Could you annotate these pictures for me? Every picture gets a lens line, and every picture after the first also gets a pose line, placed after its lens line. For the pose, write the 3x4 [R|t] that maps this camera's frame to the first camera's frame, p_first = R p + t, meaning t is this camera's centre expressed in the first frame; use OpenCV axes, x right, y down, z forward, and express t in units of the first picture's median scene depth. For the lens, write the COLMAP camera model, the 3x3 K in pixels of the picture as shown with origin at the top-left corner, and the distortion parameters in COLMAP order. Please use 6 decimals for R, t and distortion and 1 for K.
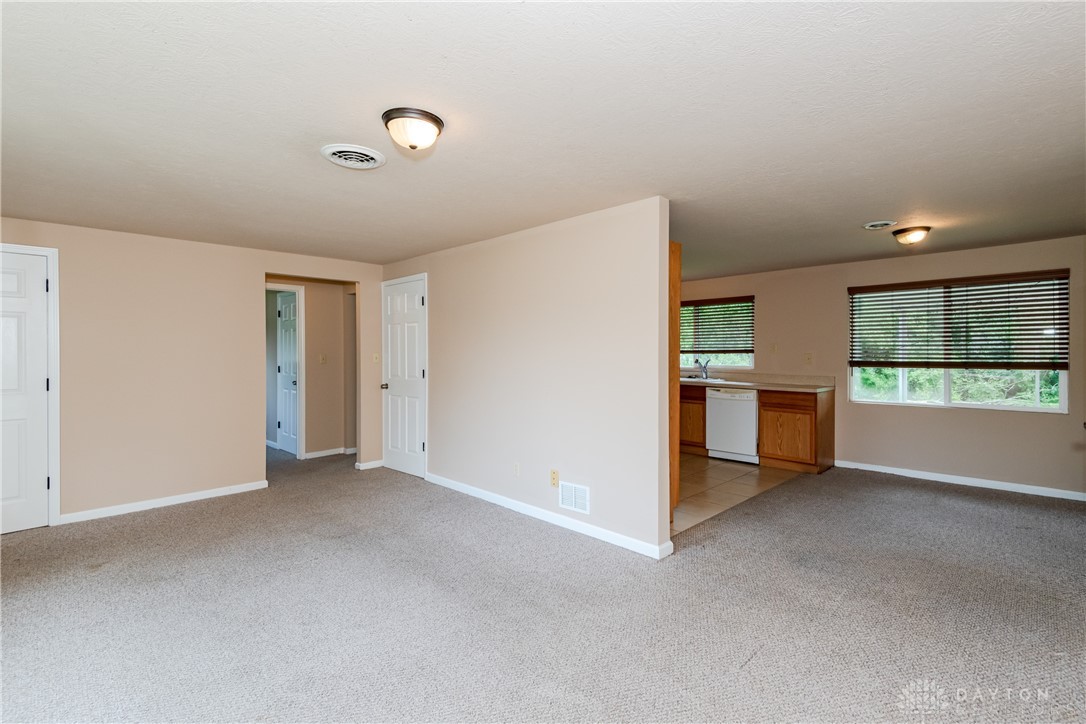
lens RADIAL K [[500.8, 0, 544.6], [0, 500.8, 353.5], [0, 0, 1]] dist [0.030199, -0.021231]
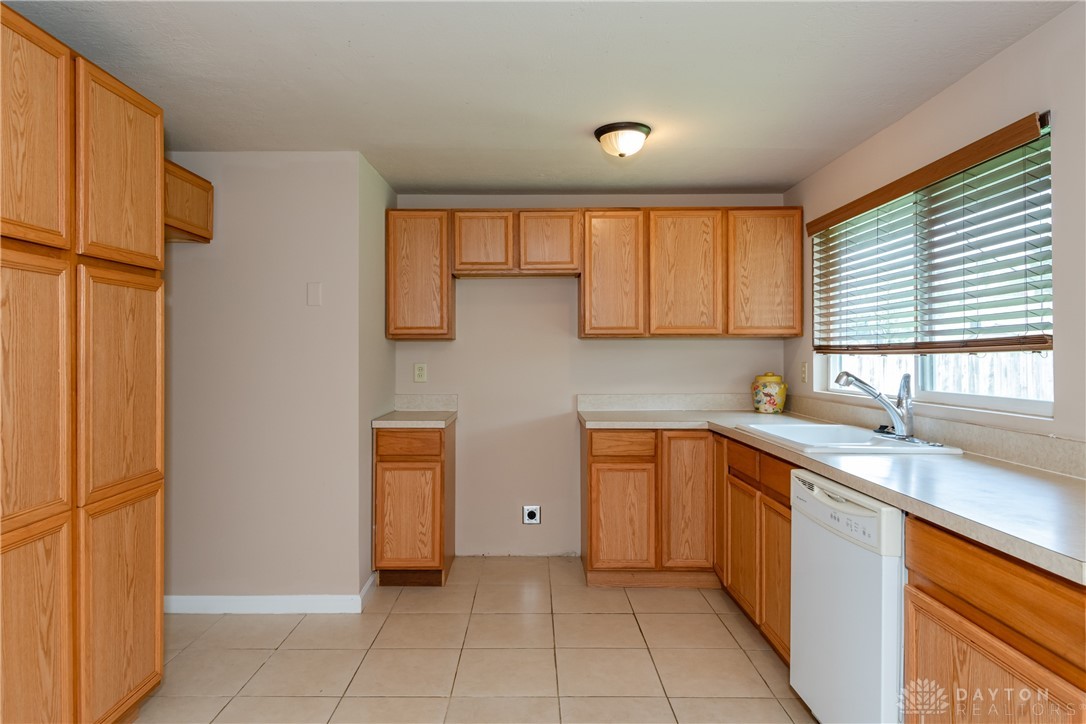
lens RADIAL K [[658.5, 0, 520.3], [0, 658.5, 349.9], [0, 0, 1]] dist [0.030224, -0.027738]
pose [[0.700955, -0.003540, -0.713197, 0.576758], [-0.005893, 0.999925, -0.010756, 0.004952], [0.713182, 0.011742, 0.700881, 0.741585]]
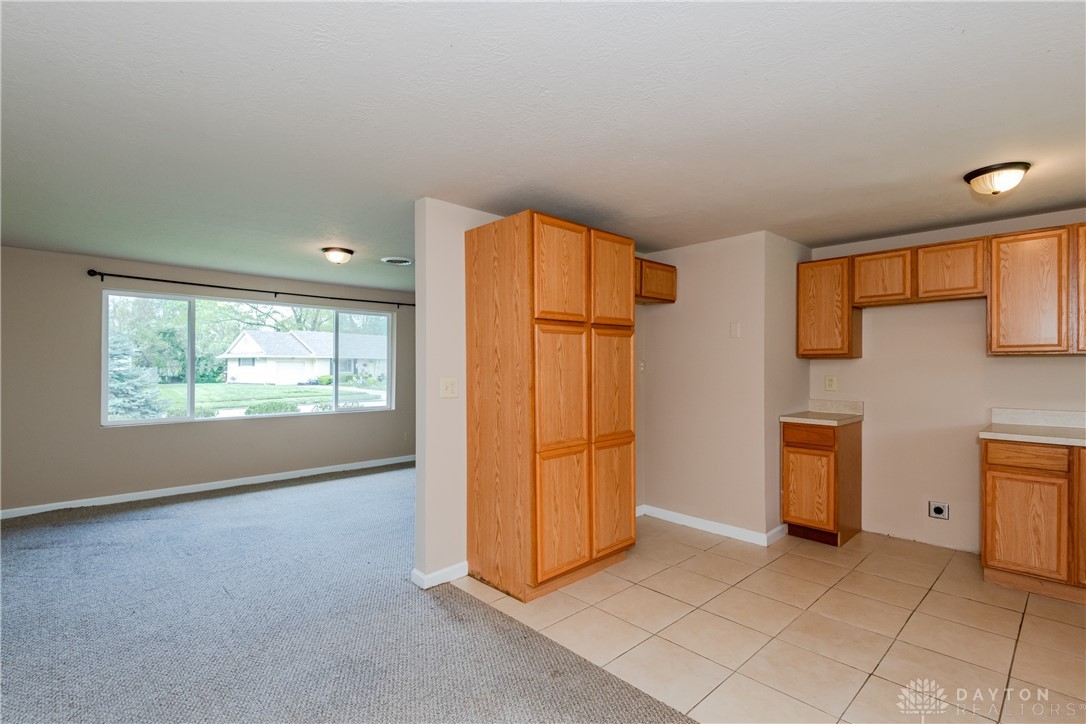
lens RADIAL K [[498.2, 0, 544.5], [0, 498.2, 365.9], [0, 0, 1]] dist [0.029255, -0.020091]
pose [[-0.021757, 0.003917, -0.999756, 0.727602], [-0.007328, 0.999965, 0.004077, -0.002937], [0.999736, 0.007415, -0.021727, 0.782884]]
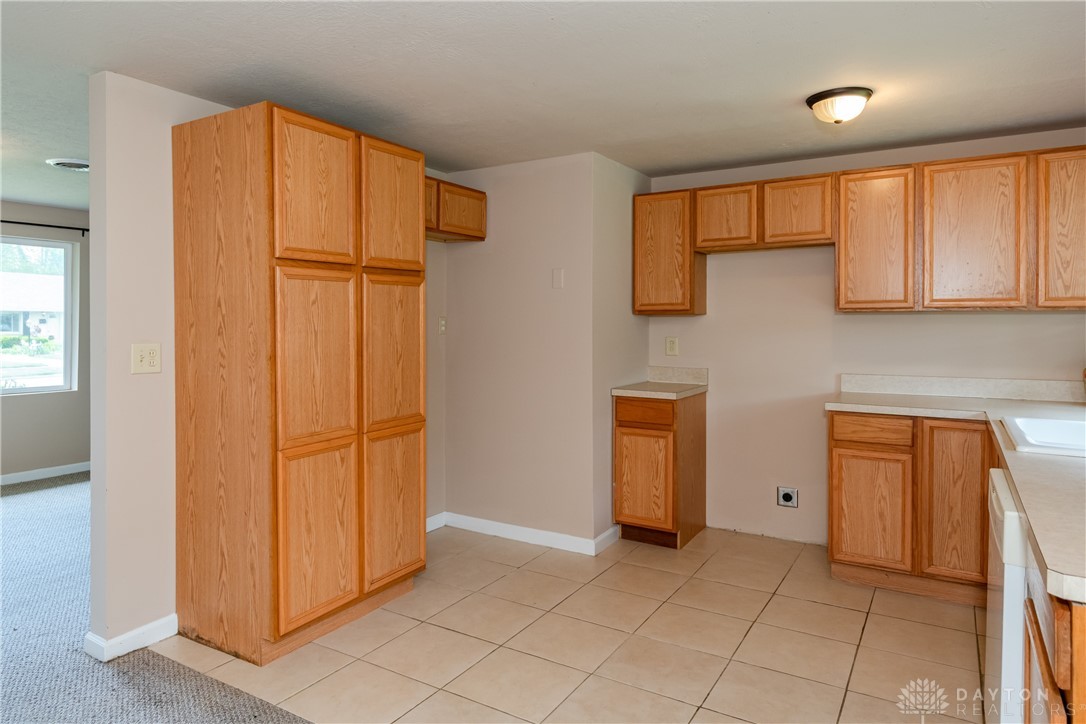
lens RADIAL K [[679.7, 0, 484.2], [0, 679.7, 326.2], [0, 0, 1]] dist [0.034163, -0.037134]
pose [[0.201309, 0.008436, -0.979491, 0.724669], [-0.007741, 0.999945, 0.007022, -0.005343], [0.979497, 0.006169, 0.201363, 0.810176]]
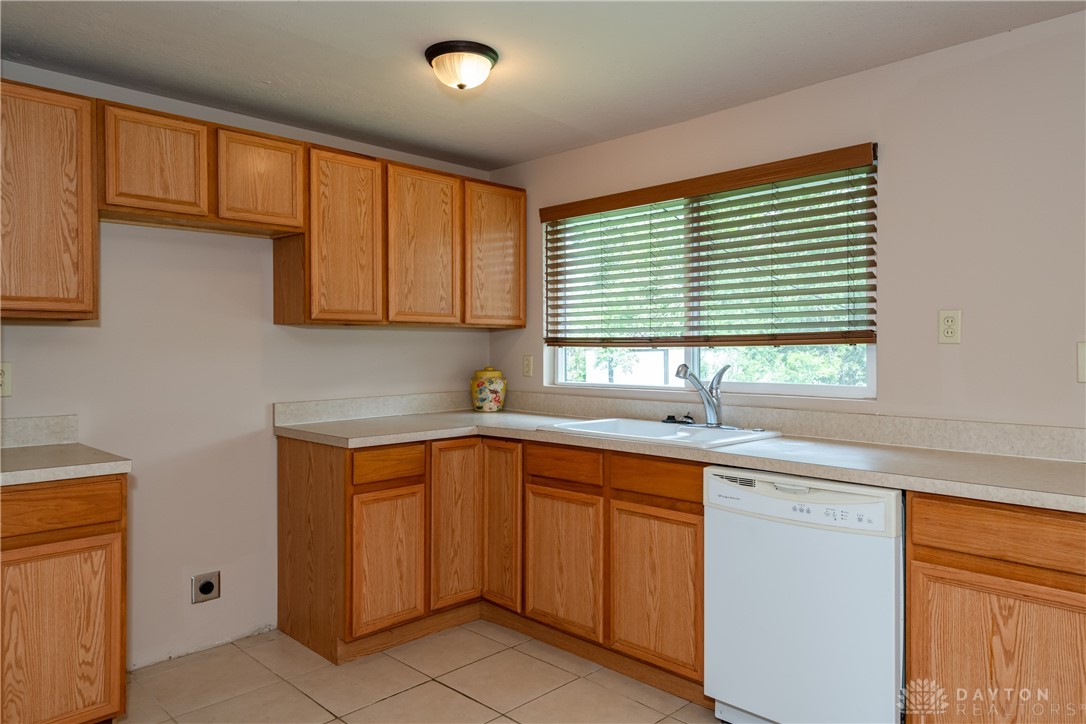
lens RADIAL K [[725.0, 0, 539.9], [0, 725.0, 350.6], [0, 0, 1]] dist [0.034618, -0.032344]
pose [[0.999999, 0.001097, 0.001318, 0.276380], [-0.001092, 0.999995, -0.003079, 0.006358], [-0.001321, 0.003078, 0.999994, 0.721258]]
